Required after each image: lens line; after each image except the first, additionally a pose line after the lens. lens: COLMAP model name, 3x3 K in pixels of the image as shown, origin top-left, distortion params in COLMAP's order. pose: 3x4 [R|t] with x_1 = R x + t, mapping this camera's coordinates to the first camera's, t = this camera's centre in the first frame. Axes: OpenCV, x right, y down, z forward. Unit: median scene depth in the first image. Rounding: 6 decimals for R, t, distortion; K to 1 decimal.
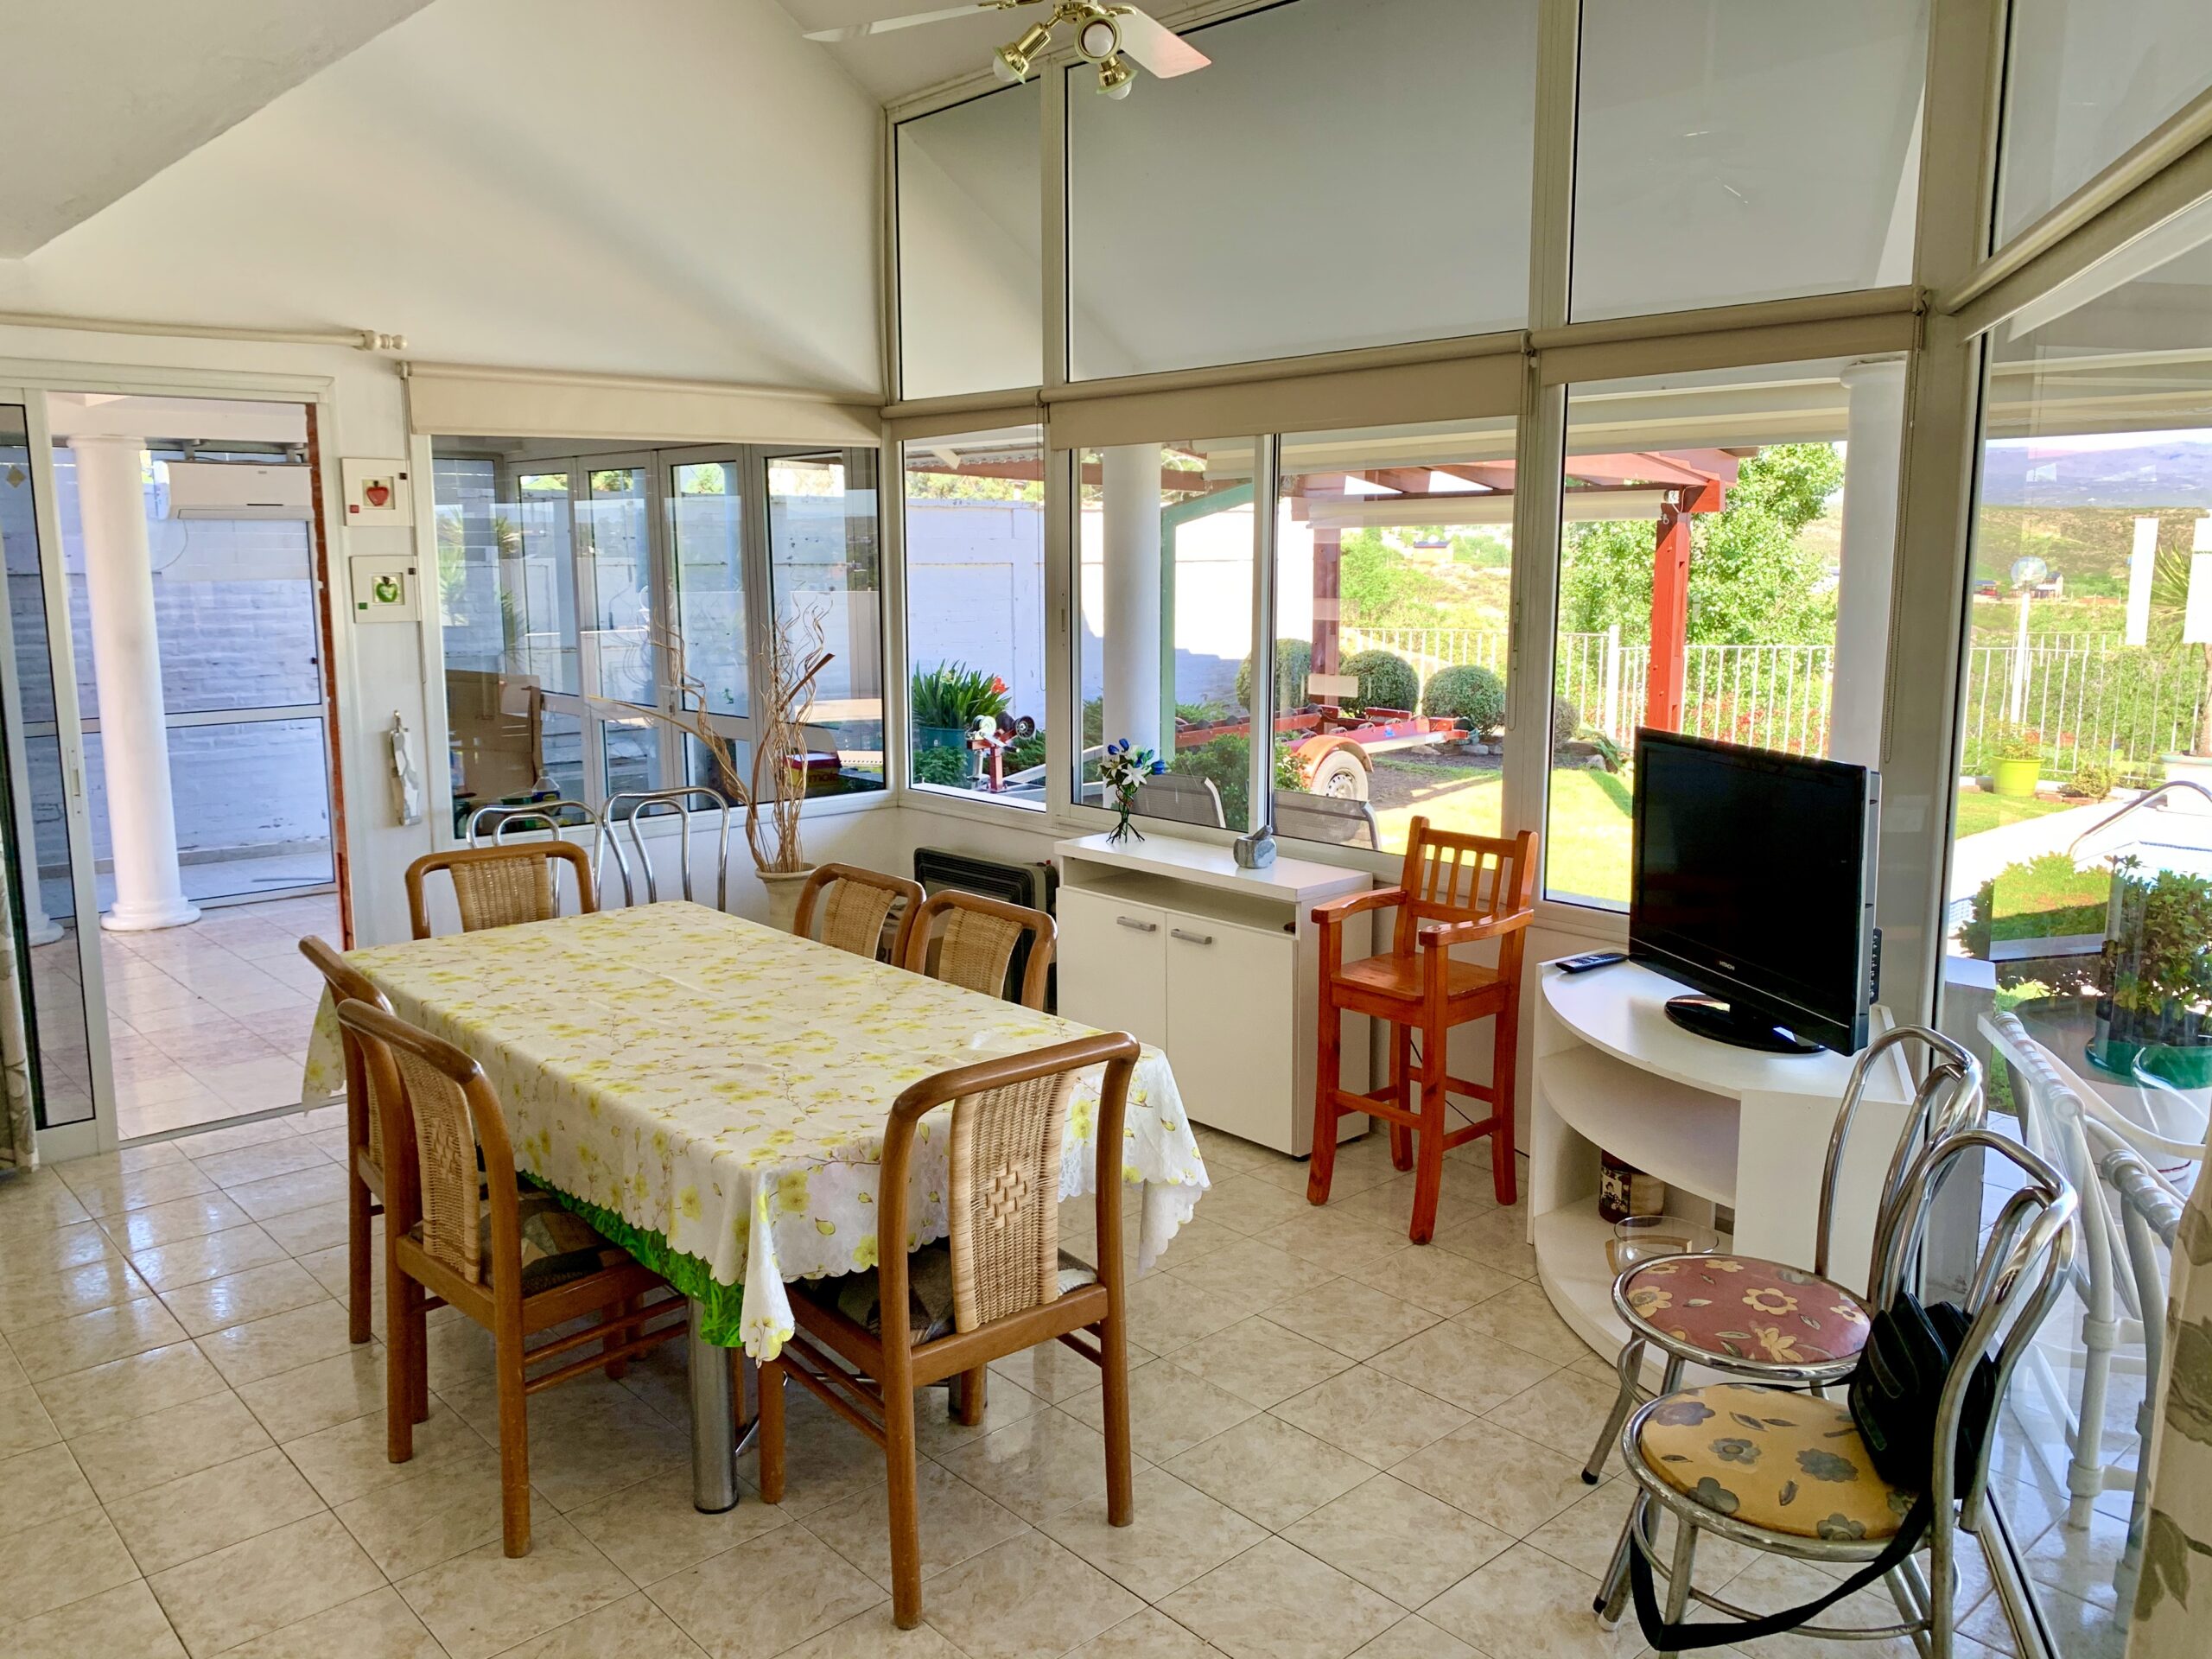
lens RADIAL K [[1703.3, 0, 1113.5], [0, 1703.3, 815.1], [0, 0, 1]] dist [0.067754, -0.160191]
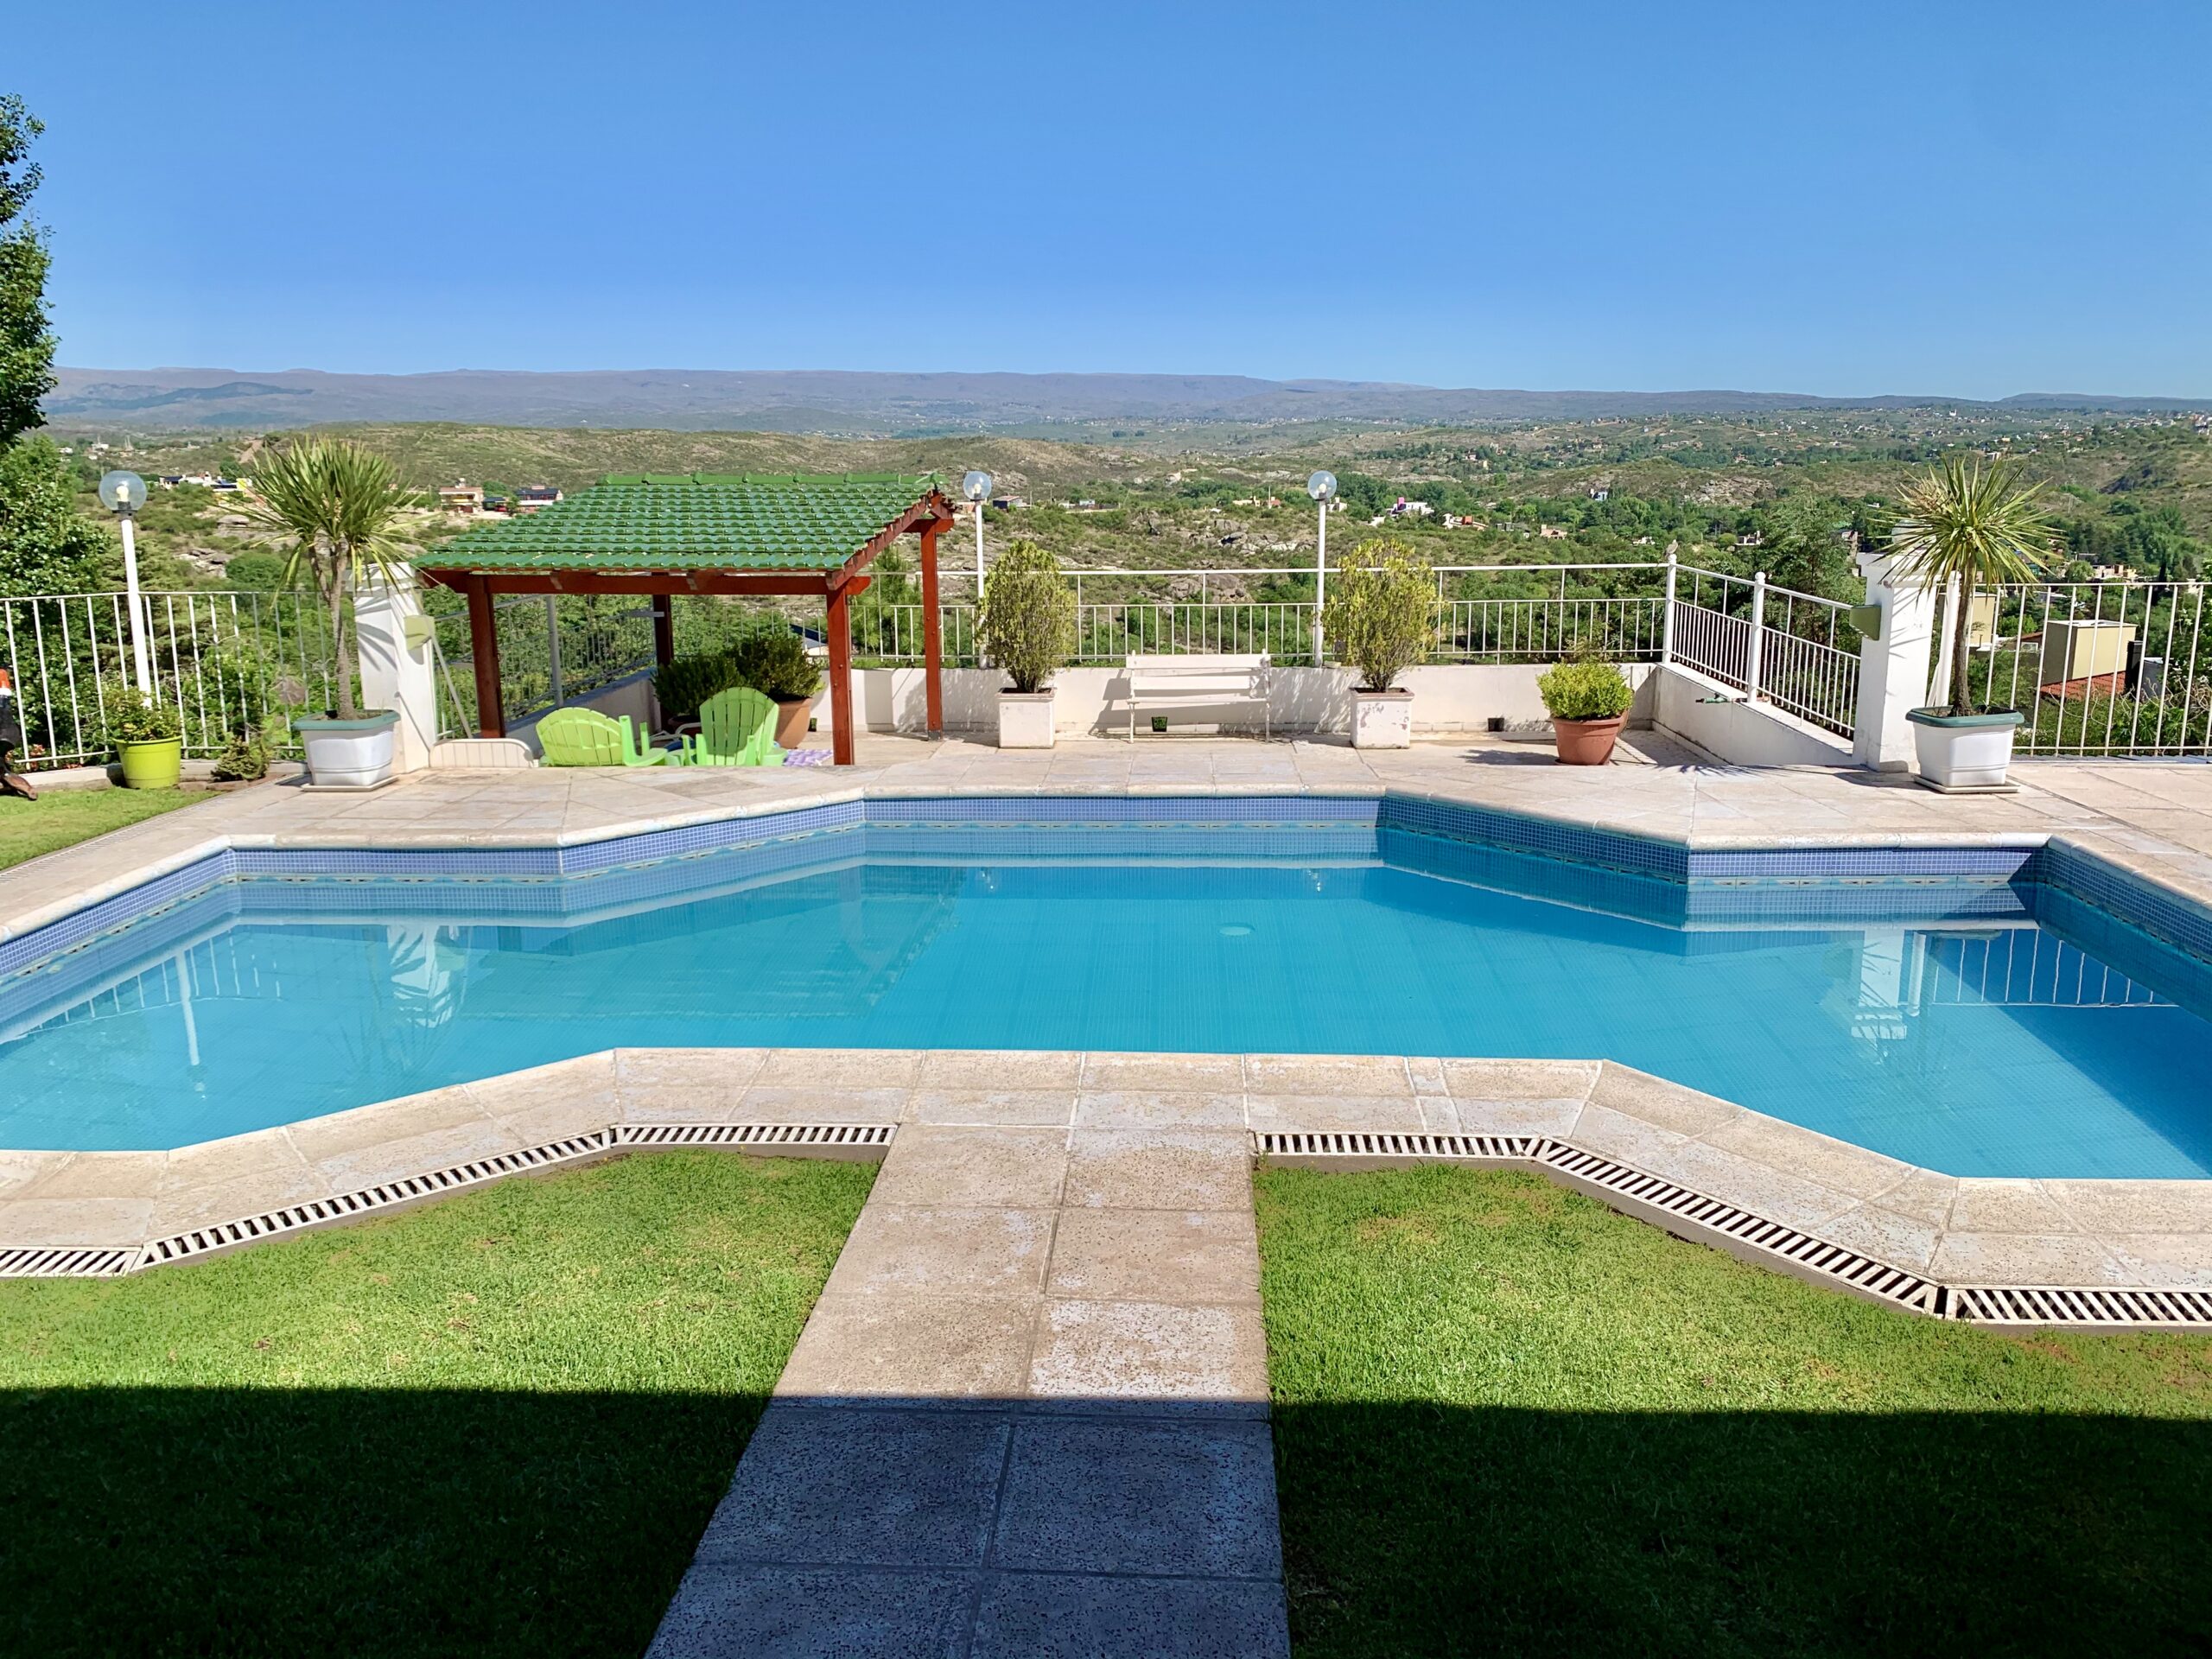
lens RADIAL K [[1690.8, 0, 1084.6], [0, 1690.8, 819.1], [0, 0, 1]] dist [0.088723, -0.147950]
pose [[0.705772, -0.150360, 0.692299, 0.941251], [0.117160, 0.988534, 0.095259, -0.071404], [-0.698684, 0.013879, 0.715295, 0.544406]]
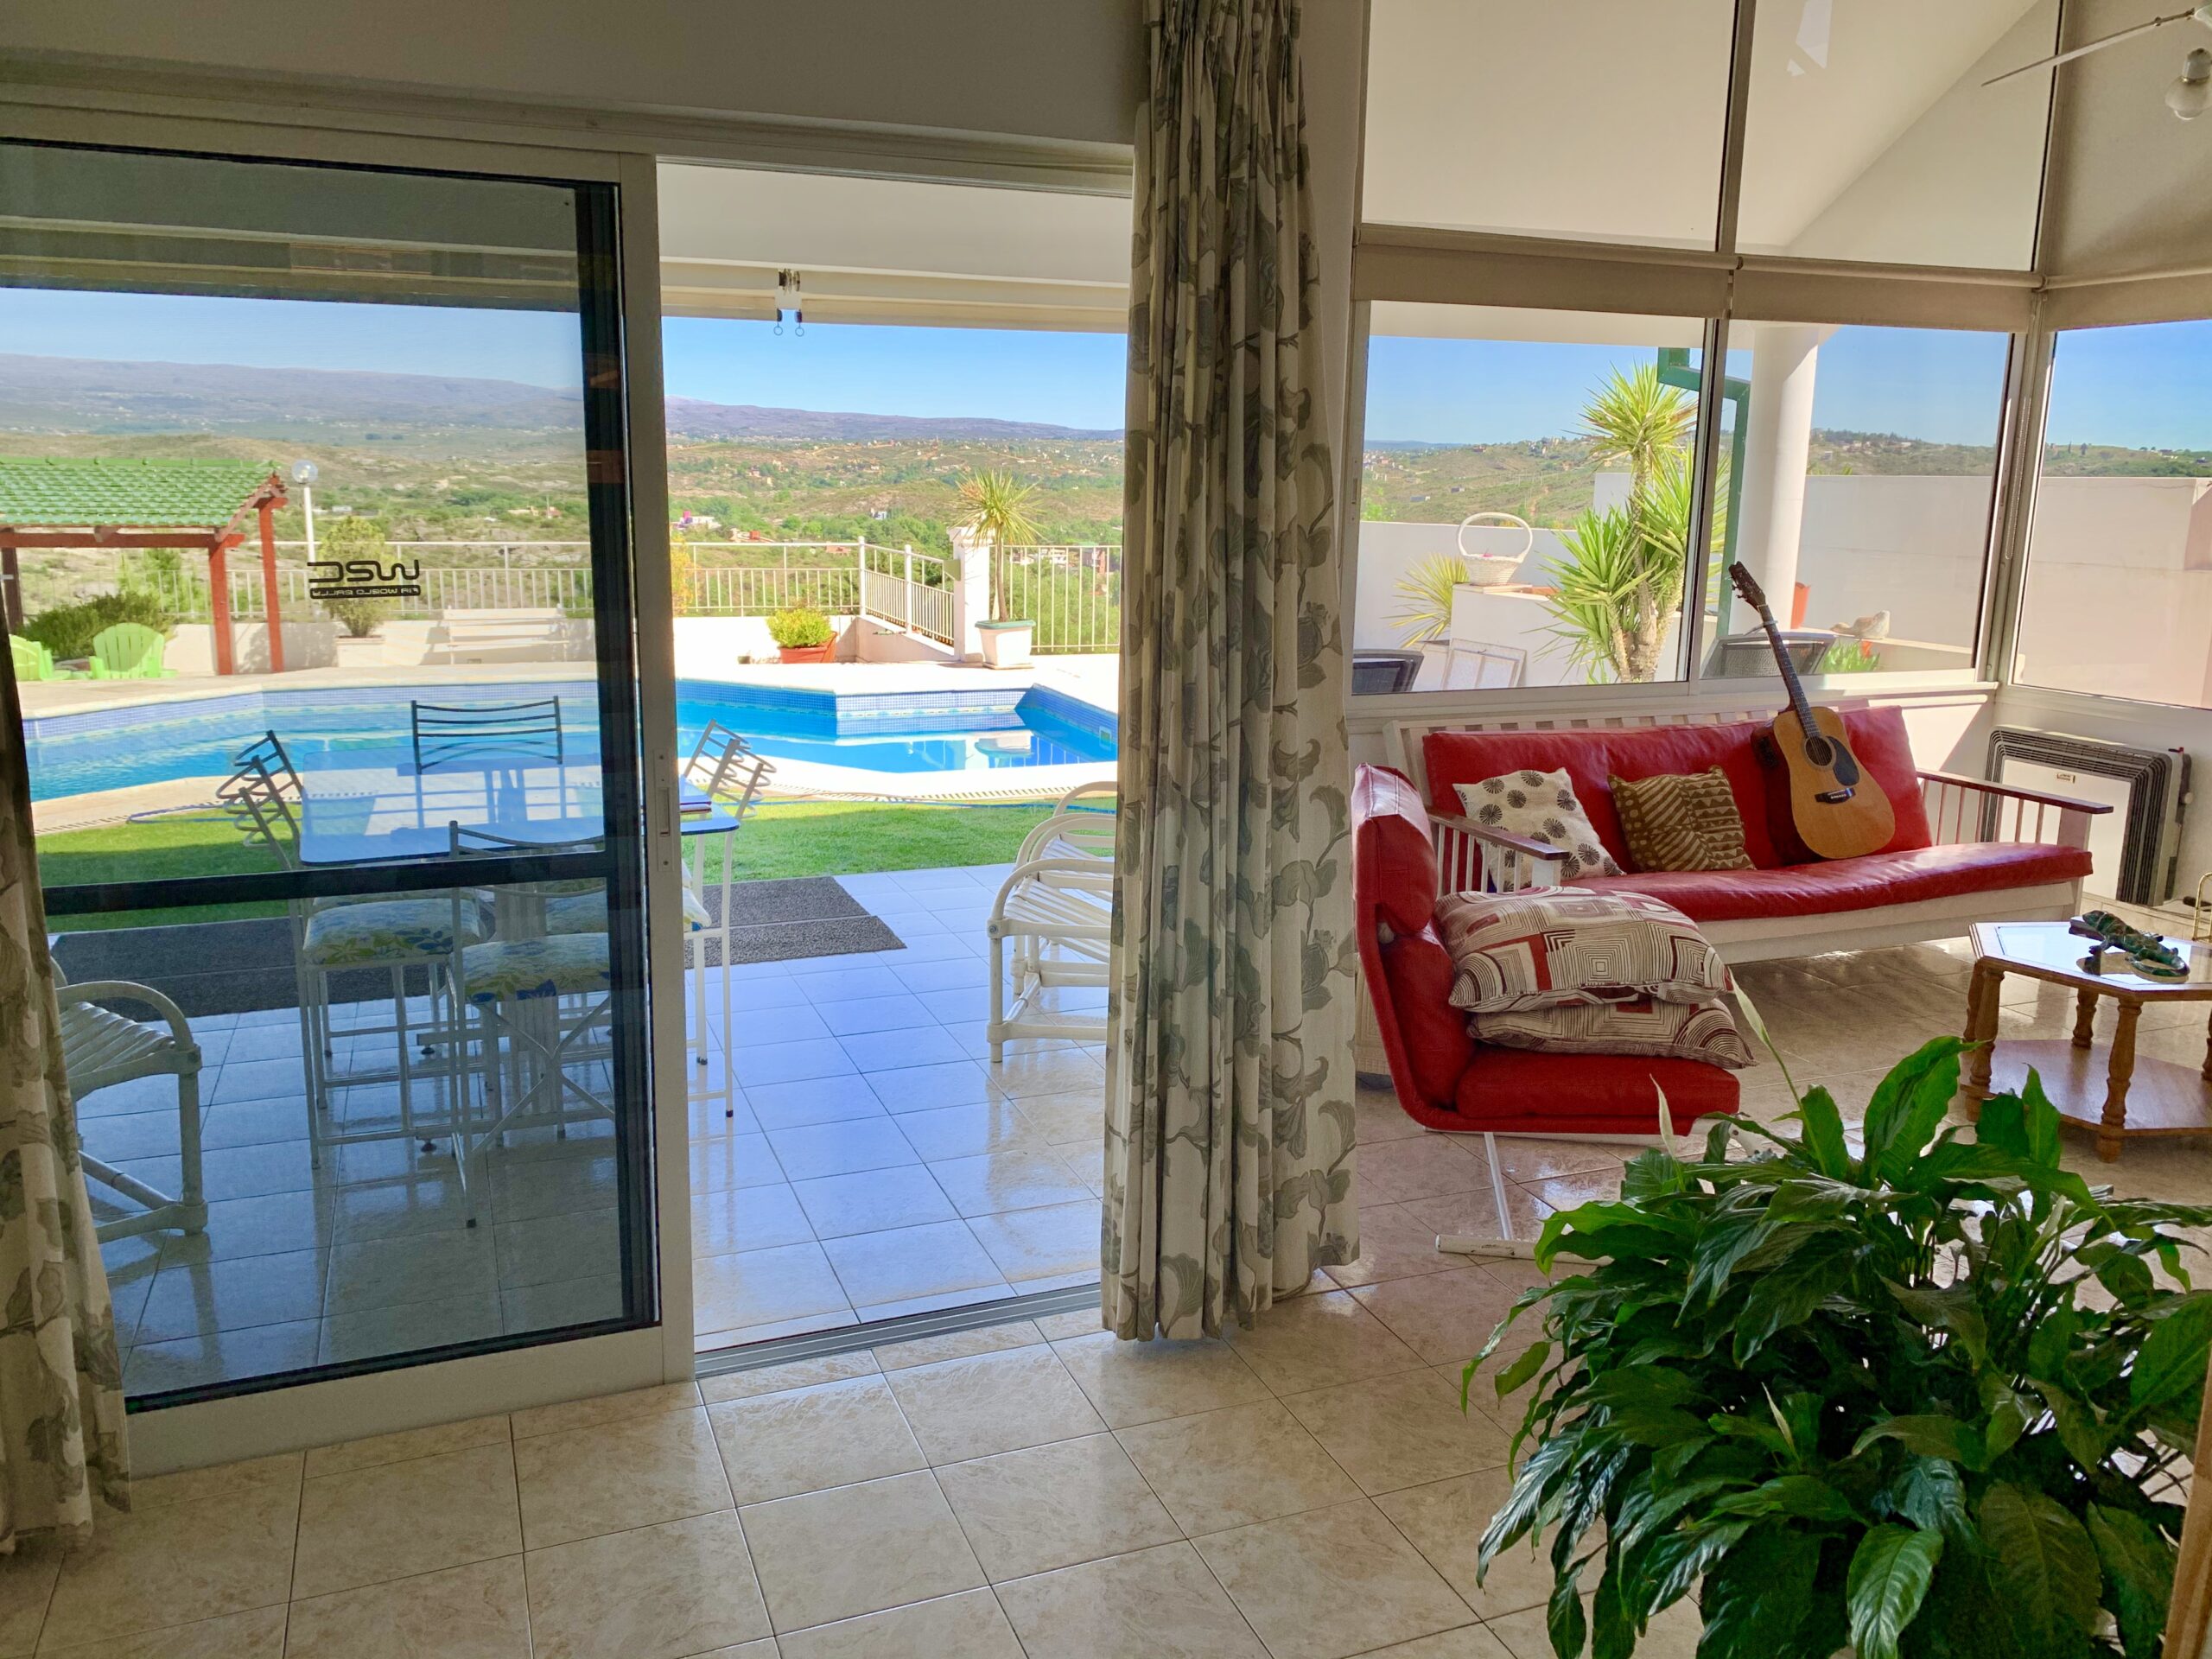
lens RADIAL K [[1684.0, 0, 1101.3], [0, 1684.0, 820.3], [0, 0, 1]] dist [0.040551, -0.065832]
pose [[0.357874, -0.178820, 0.916487, -0.063339], [0.129691, 0.981498, 0.140862, 0.082279], [-0.924719, 0.068449, 0.374444, -0.221452]]
